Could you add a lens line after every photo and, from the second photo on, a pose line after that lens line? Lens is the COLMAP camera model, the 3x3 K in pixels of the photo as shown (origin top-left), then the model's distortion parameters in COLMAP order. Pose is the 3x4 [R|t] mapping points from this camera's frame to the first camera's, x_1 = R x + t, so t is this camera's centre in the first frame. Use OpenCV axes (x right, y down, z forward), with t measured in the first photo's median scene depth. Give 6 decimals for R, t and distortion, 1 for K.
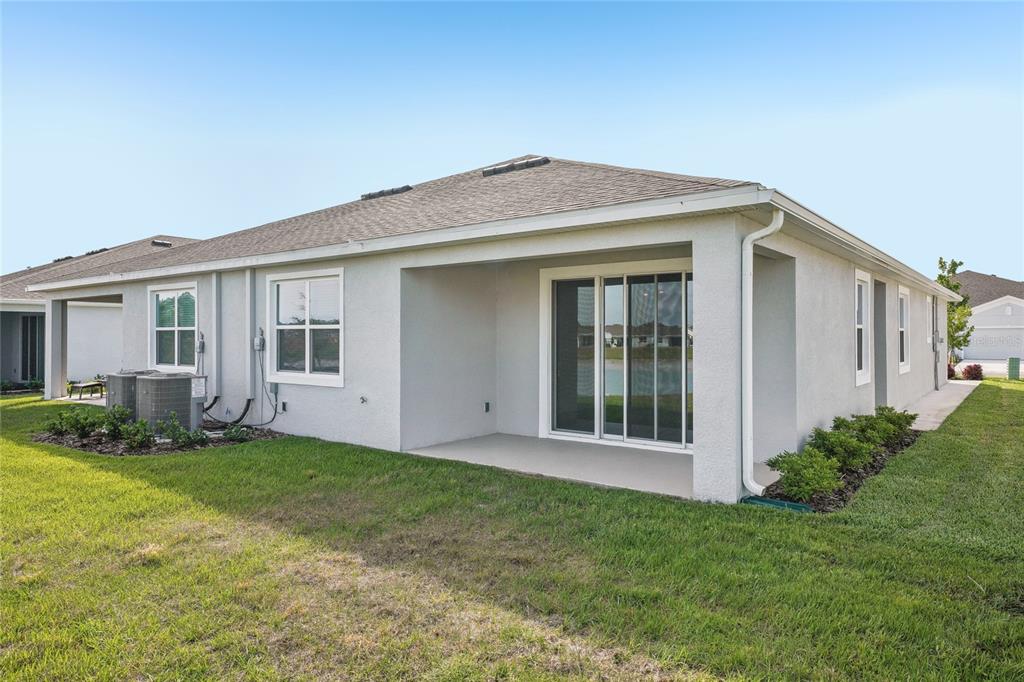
lens RADIAL K [[659.1, 0, 508.6], [0, 659.1, 337.0], [0, 0, 1]] dist [0.023111, -0.000223]
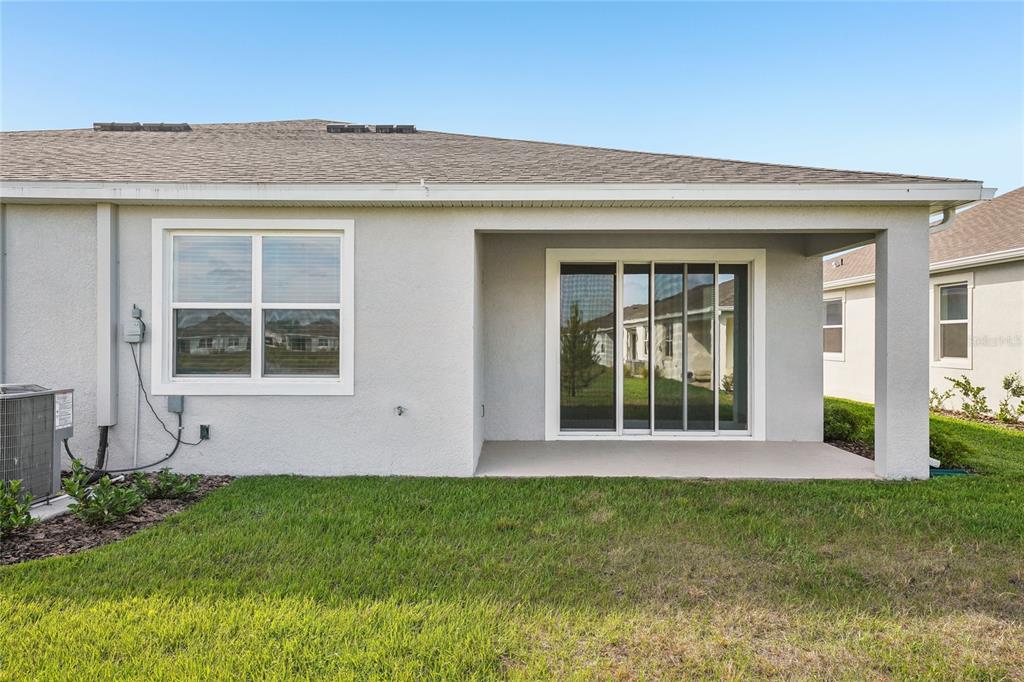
lens RADIAL K [[626.5, 0, 510.0], [0, 626.5, 335.3], [0, 0, 1]] dist [0.014183, 0.001611]
pose [[0.784512, 0.005408, 0.620090, -0.507438], [-0.002880, 0.999983, -0.005078, 0.016424], [-0.620107, 0.002197, 0.784514, 0.374281]]
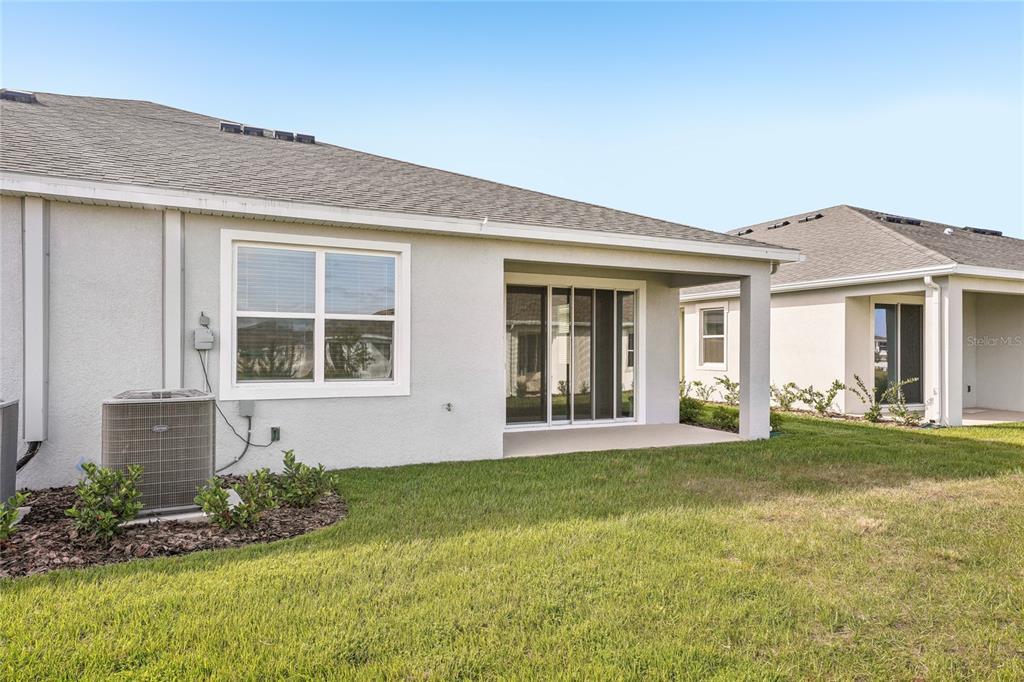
lens RADIAL K [[659.1, 0, 512.8], [0, 659.1, 348.1], [0, 0, 1]] dist [0.023111, -0.000223]
pose [[0.431566, 0.005593, 0.902064, -0.879812], [-0.003649, 0.999983, -0.004455, 0.021864], [-0.902074, -0.001369, 0.431580, 0.525660]]
